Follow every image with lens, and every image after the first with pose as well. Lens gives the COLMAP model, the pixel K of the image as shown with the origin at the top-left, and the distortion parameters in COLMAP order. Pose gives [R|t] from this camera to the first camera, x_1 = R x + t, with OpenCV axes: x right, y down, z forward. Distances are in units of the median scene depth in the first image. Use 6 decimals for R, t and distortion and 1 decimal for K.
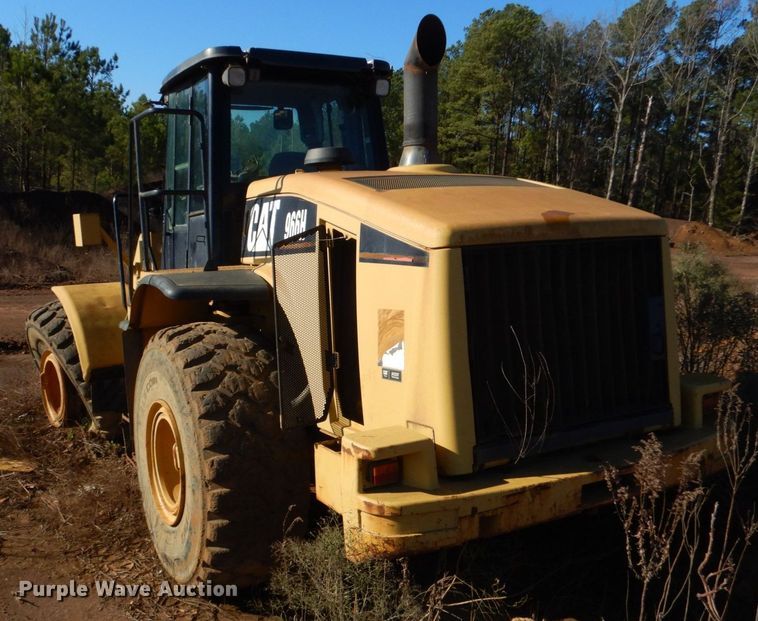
lens RADIAL K [[836.9, 0, 379.0], [0, 836.9, 310.5], [0, 0, 1]] dist [0.013536, -0.001879]
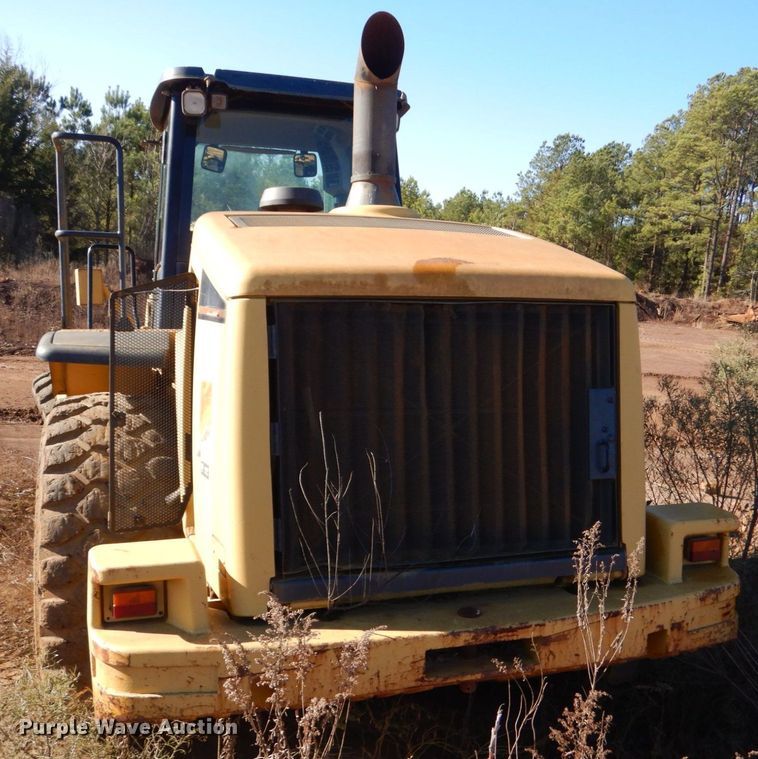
lens RADIAL K [[916.3, 0, 379.0], [0, 916.3, 379.5], [0, 0, 1]] dist [0.014488, 0.023300]
pose [[0.978411, 0.056757, -0.198720, 0.265024], [-0.061701, 0.997918, -0.018771, 0.002202], [0.197241, 0.030627, 0.979876, 0.190326]]
